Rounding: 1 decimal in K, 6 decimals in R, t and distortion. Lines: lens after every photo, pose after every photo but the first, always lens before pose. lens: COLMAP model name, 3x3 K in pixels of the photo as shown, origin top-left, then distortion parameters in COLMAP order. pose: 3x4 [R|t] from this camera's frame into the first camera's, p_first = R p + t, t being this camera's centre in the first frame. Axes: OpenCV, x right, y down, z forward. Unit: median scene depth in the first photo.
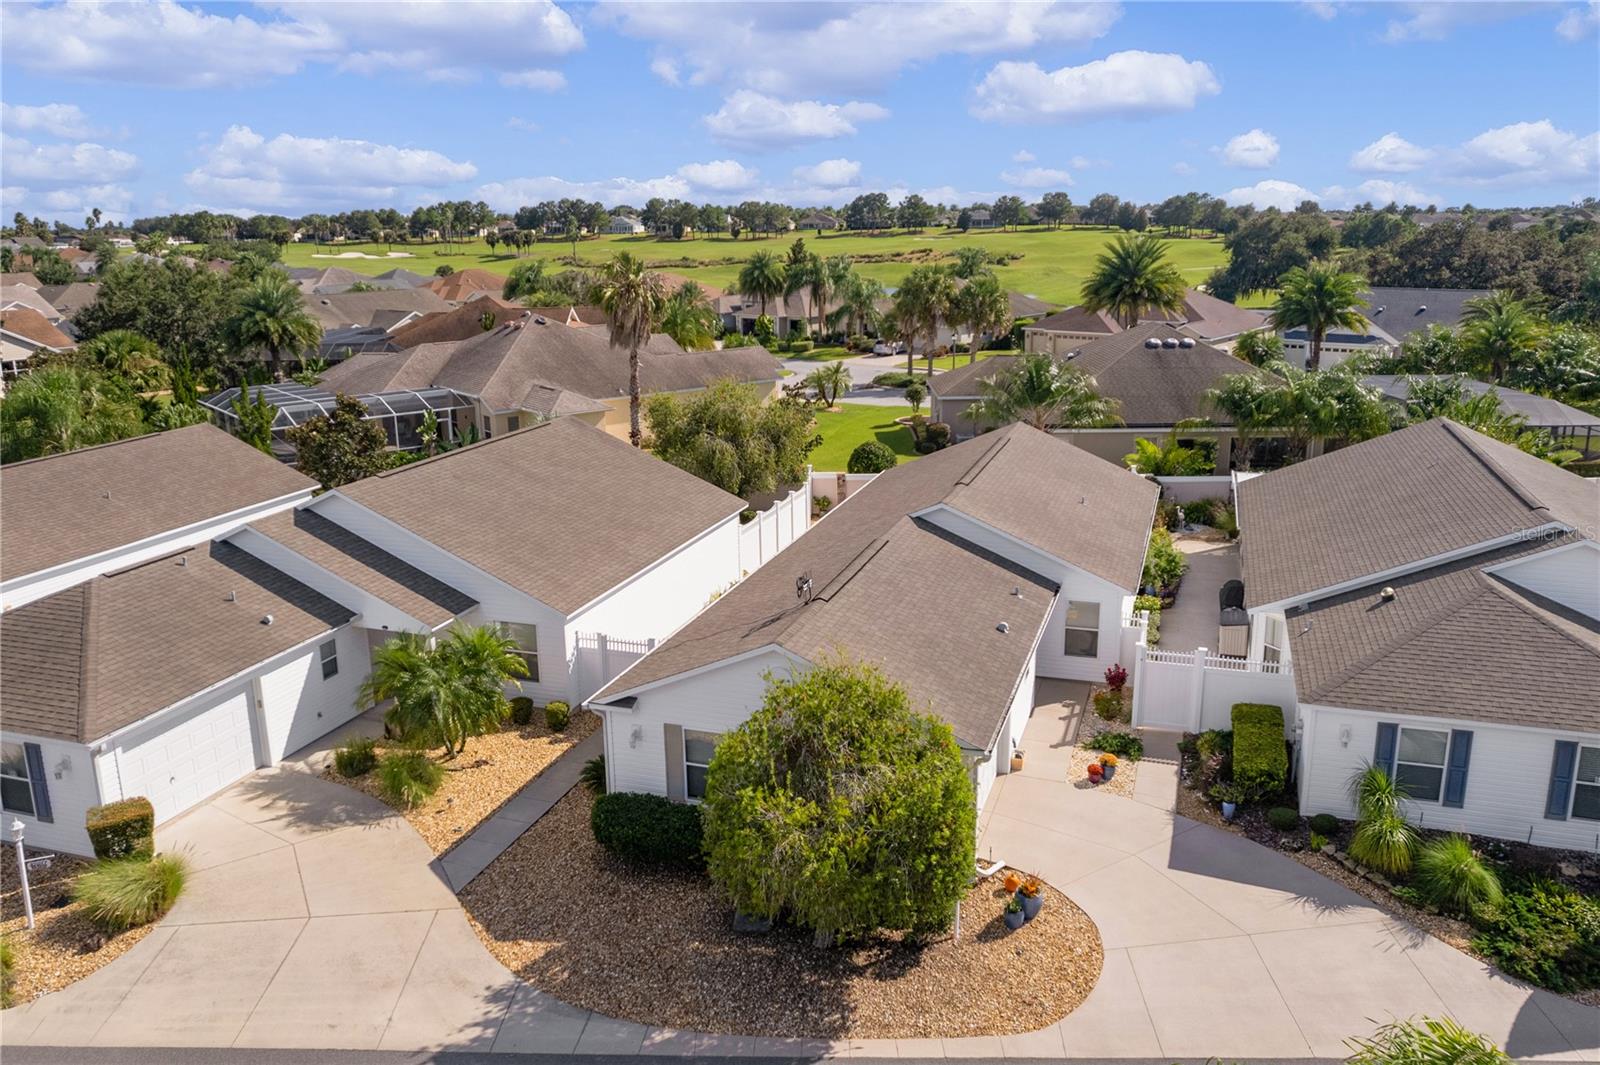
lens RADIAL K [[1223.4, 0, 797.4], [0, 1223.4, 510.2], [0, 0, 1]] dist [-0.069565, 0.047715]
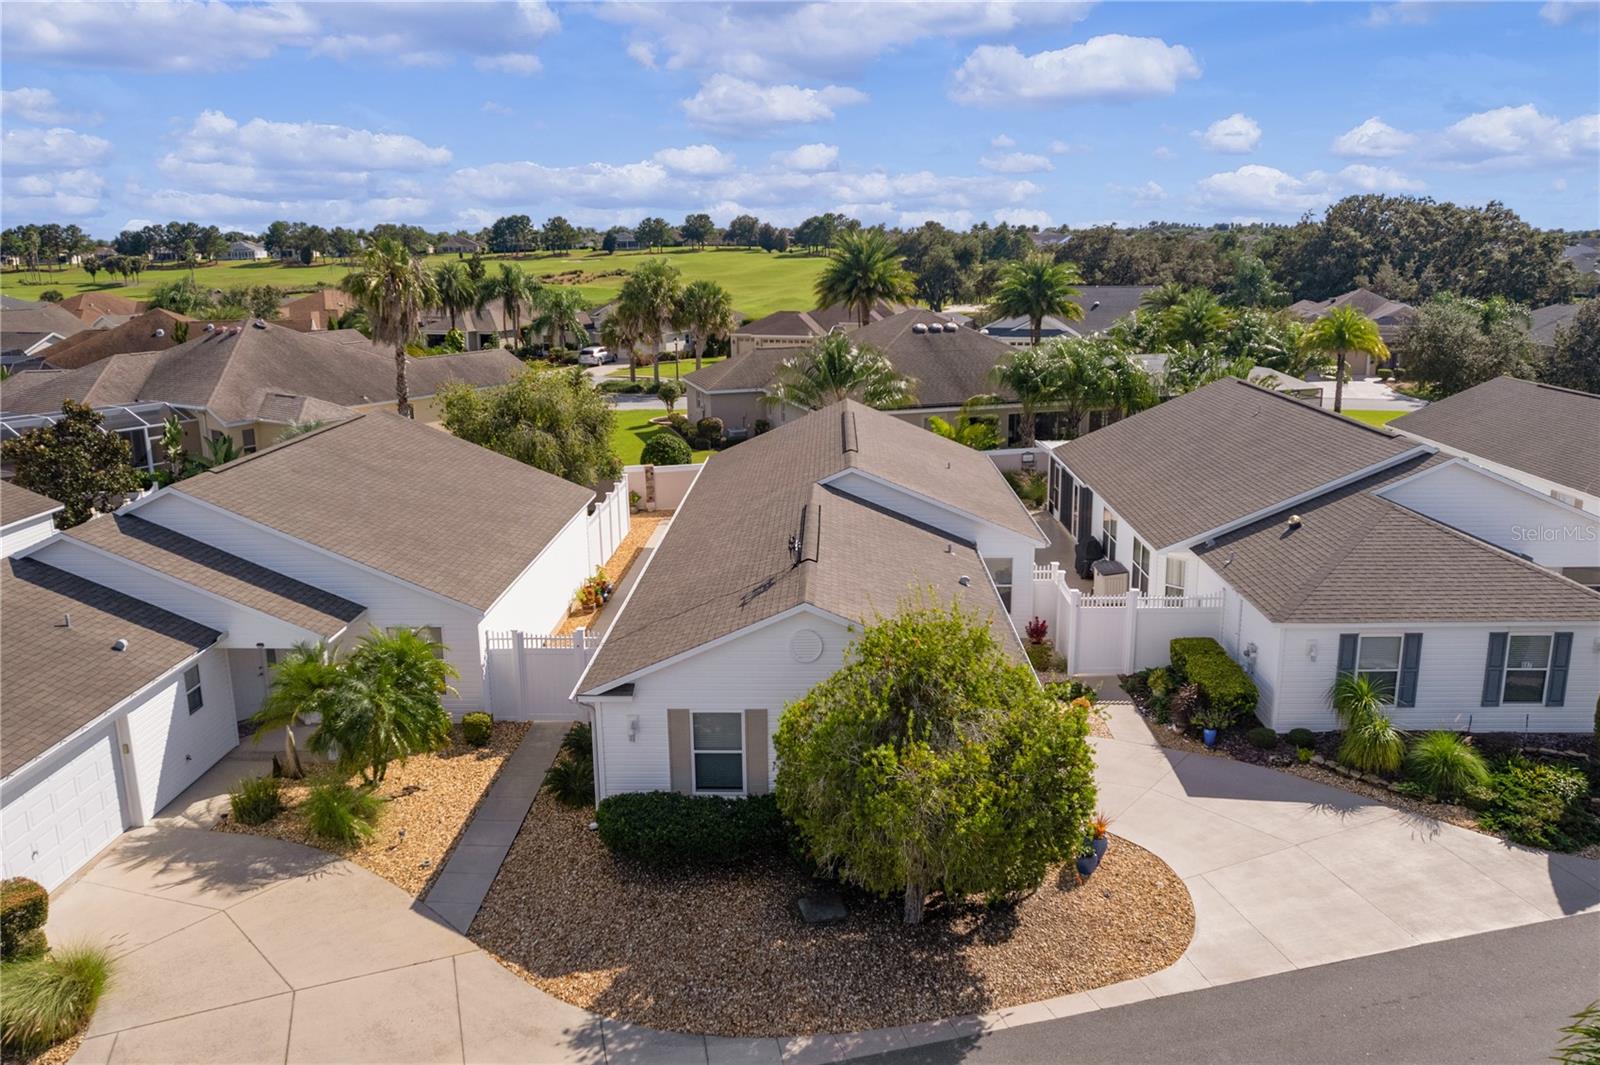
lens RADIAL K [[1223.4, 0, 797.4], [0, 1223.4, 510.2], [0, 0, 1]] dist [-0.069565, 0.047715]
pose [[0.956864, -0.063077, 0.283607, -0.134983], [0.068907, 0.997567, -0.010618, 0.024059], [-0.282247, 0.029702, 0.958882, 0.062100]]
